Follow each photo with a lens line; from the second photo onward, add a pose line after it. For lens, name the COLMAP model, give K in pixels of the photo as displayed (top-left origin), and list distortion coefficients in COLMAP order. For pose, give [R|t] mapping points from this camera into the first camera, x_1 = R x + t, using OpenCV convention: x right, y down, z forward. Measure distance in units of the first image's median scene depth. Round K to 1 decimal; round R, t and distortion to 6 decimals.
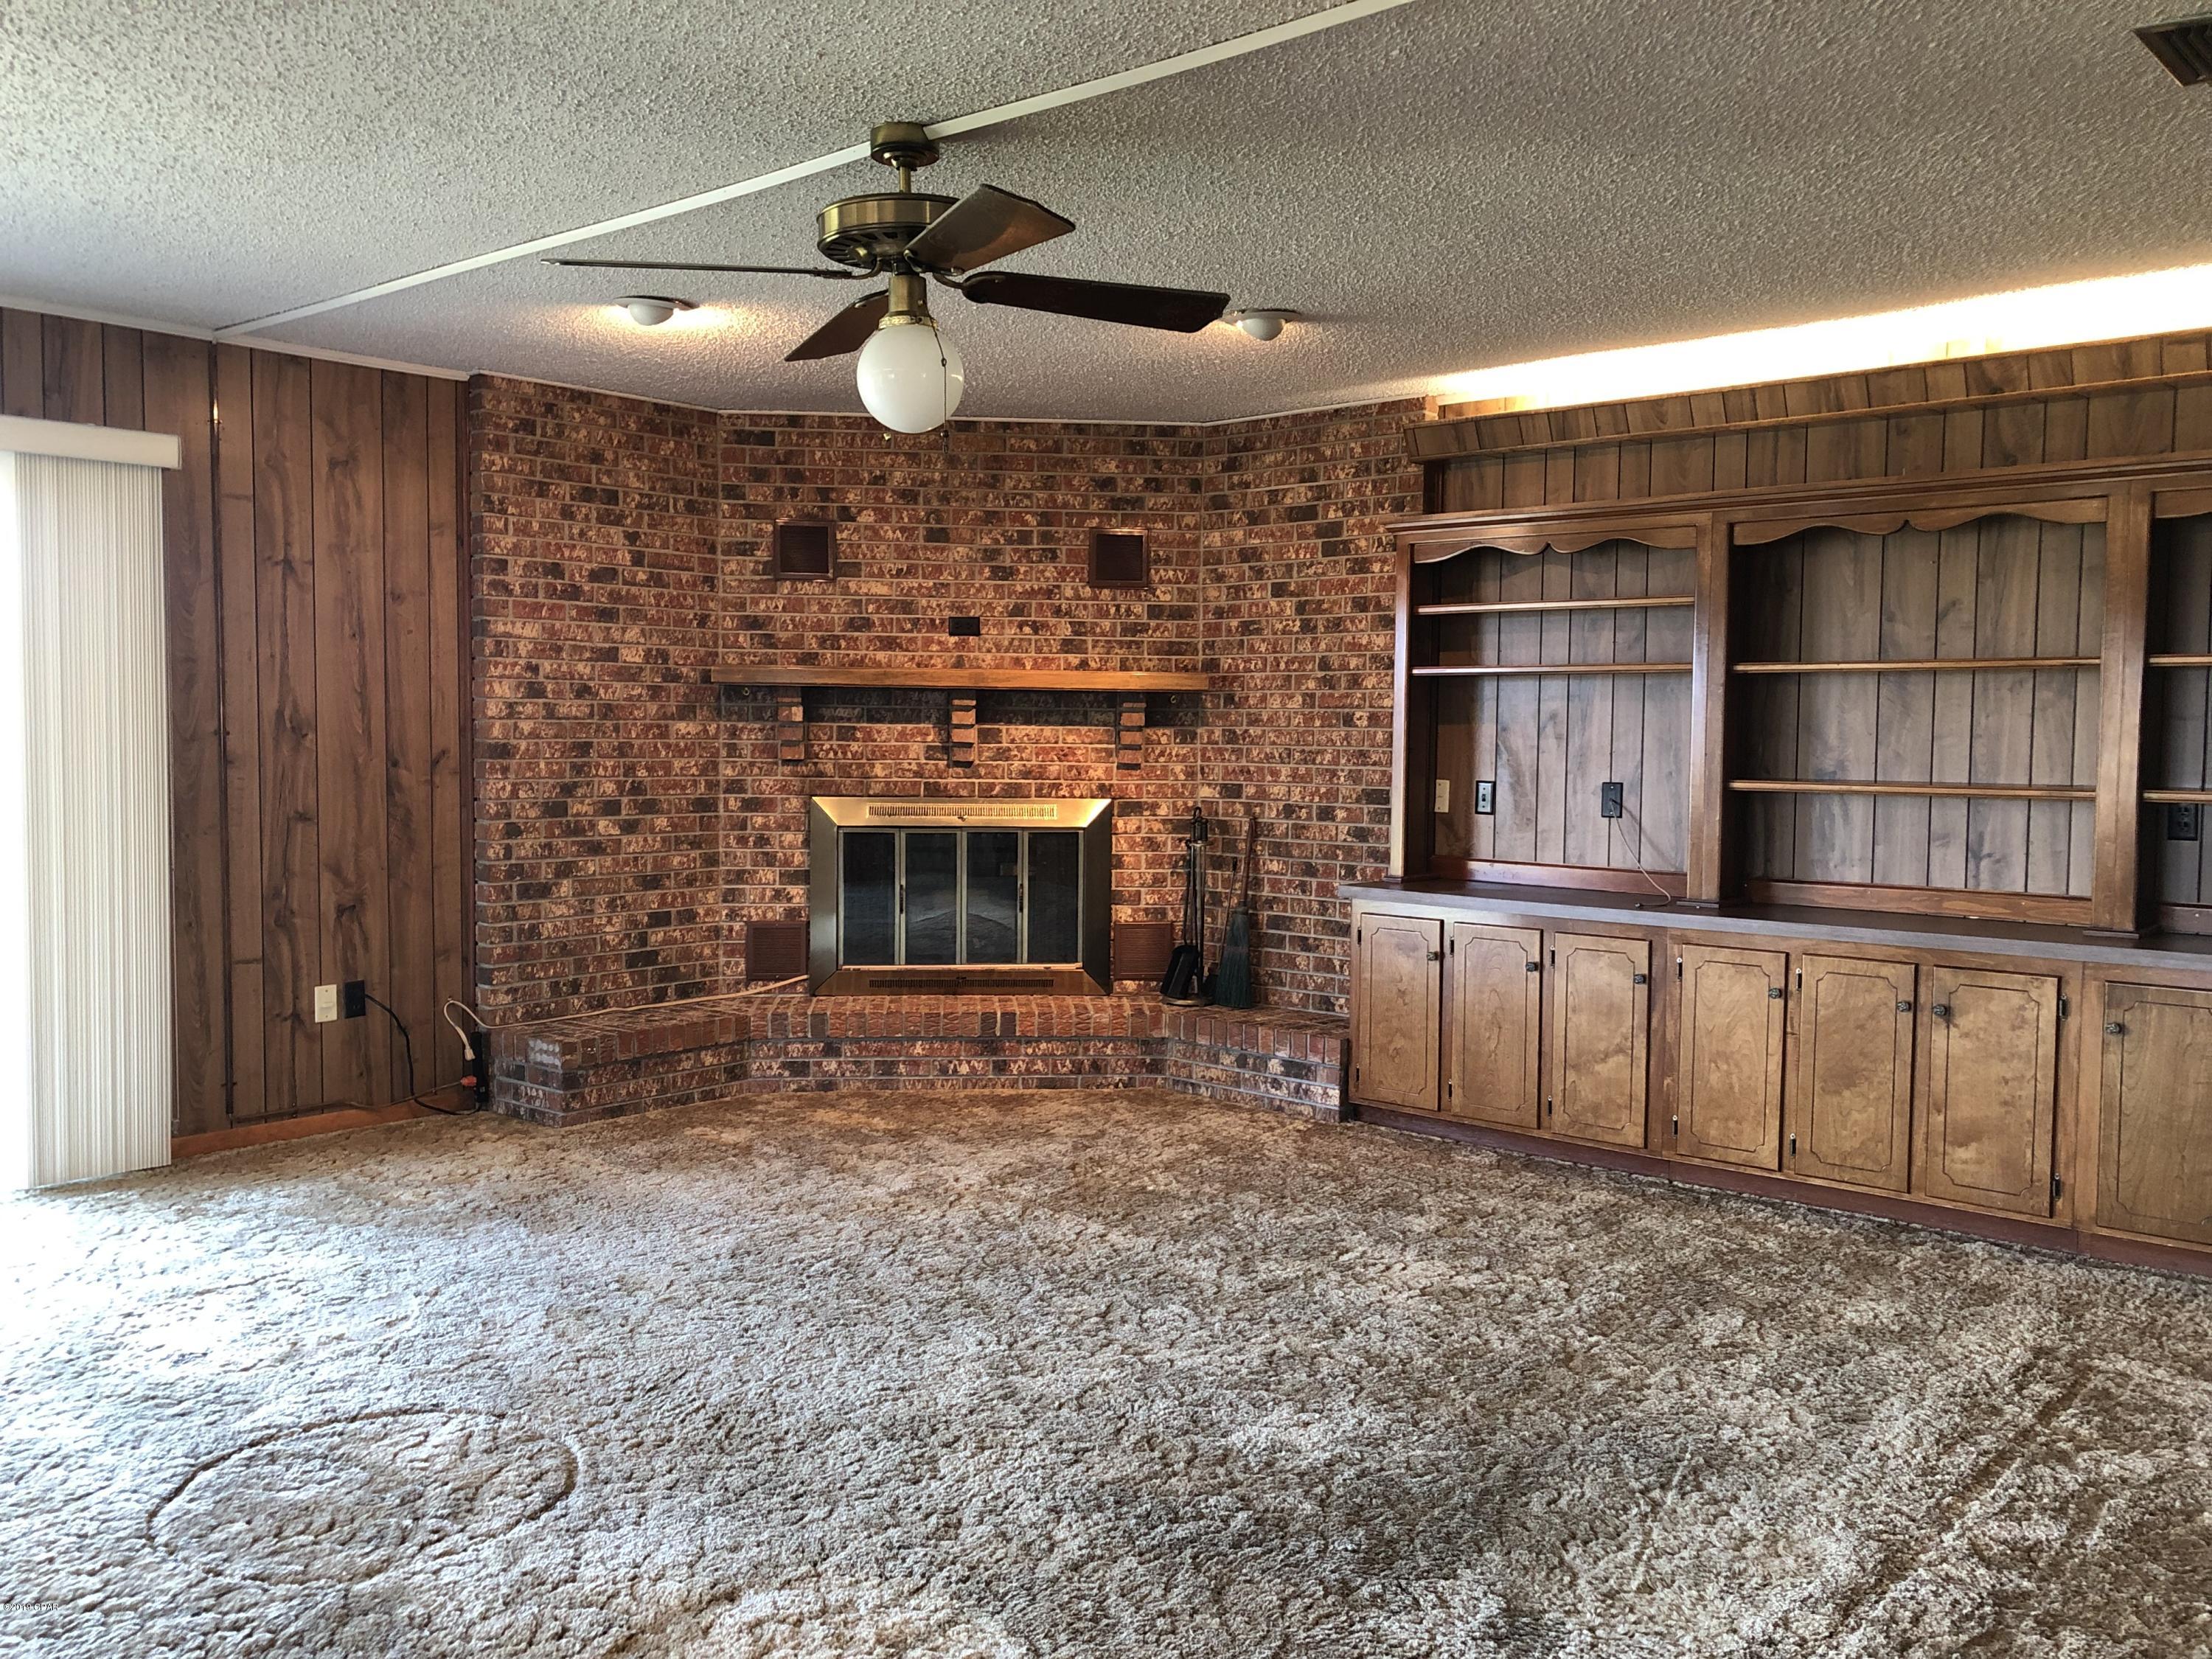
lens RADIAL K [[1799.6, 0, 1114.8], [0, 1799.6, 837.7], [0, 0, 1]] dist [0.045342, -0.049528]
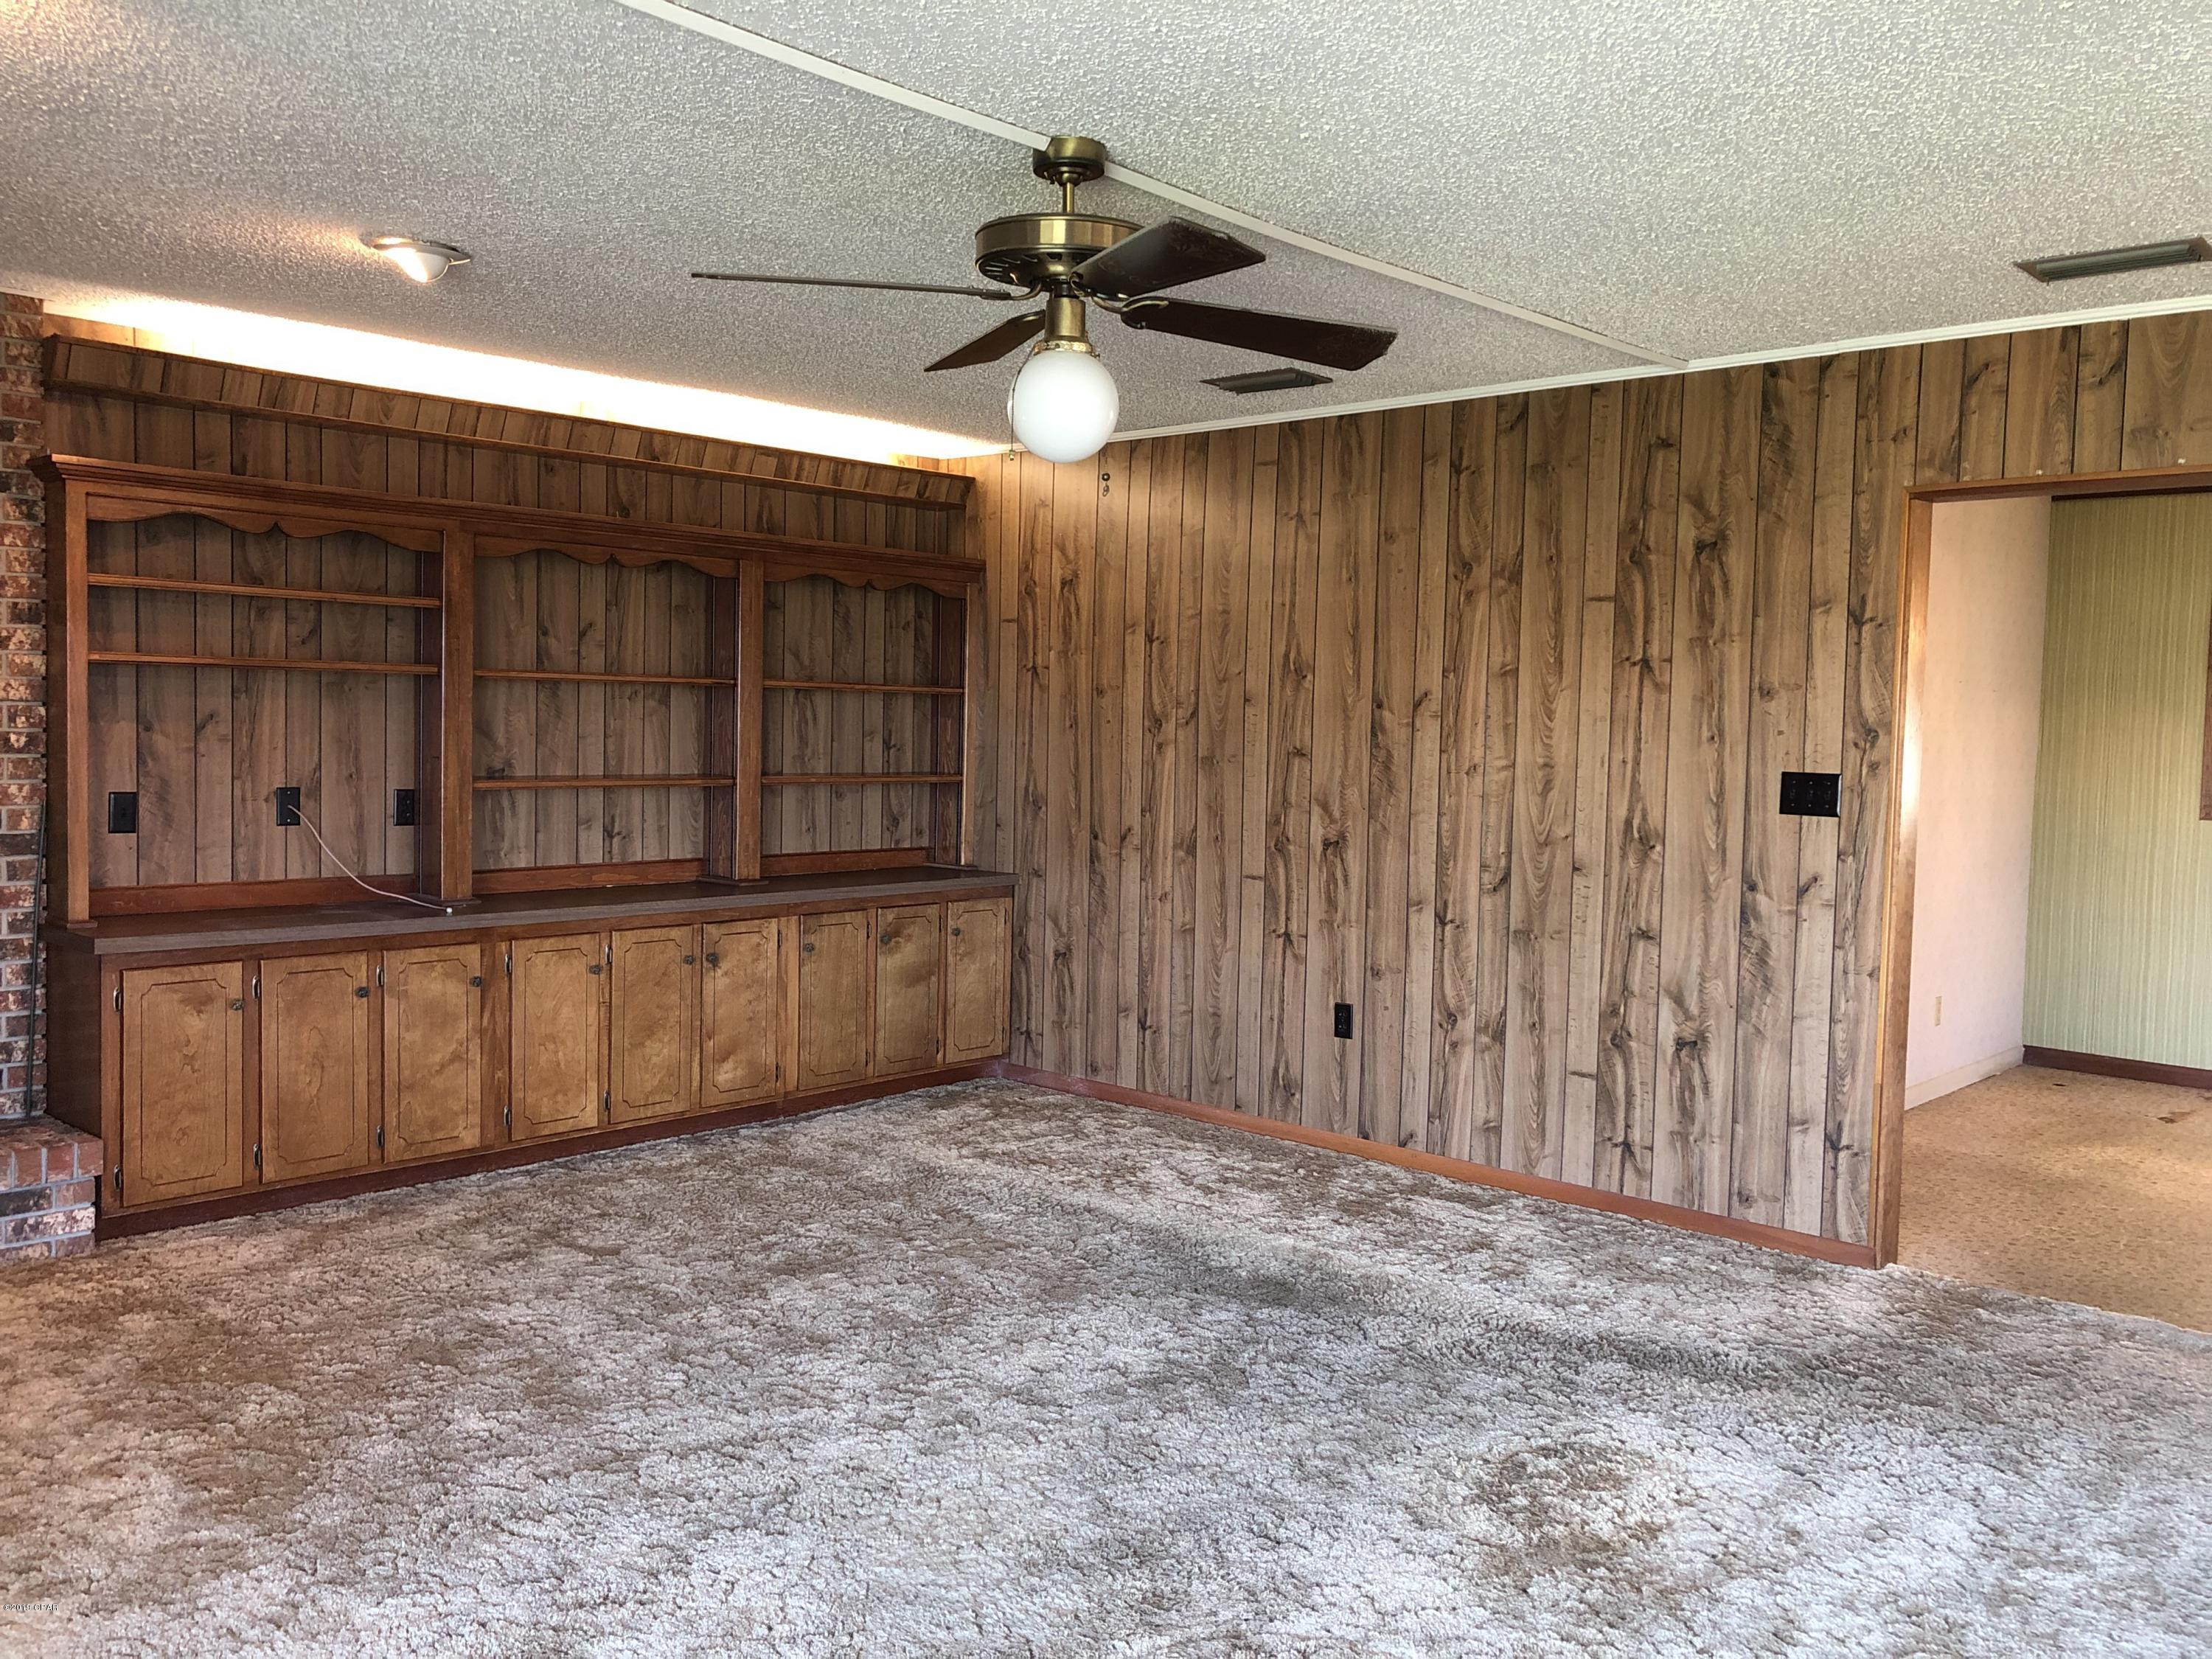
lens RADIAL K [[1799.6, 0, 1088.6], [0, 1799.6, 840.9], [0, 0, 1]] dist [0.045342, -0.049528]
pose [[0.041494, -0.078294, 0.996066, -0.701879], [0.041860, 0.996186, 0.076559, -0.063929], [-0.998261, 0.038518, 0.044613, 0.619007]]
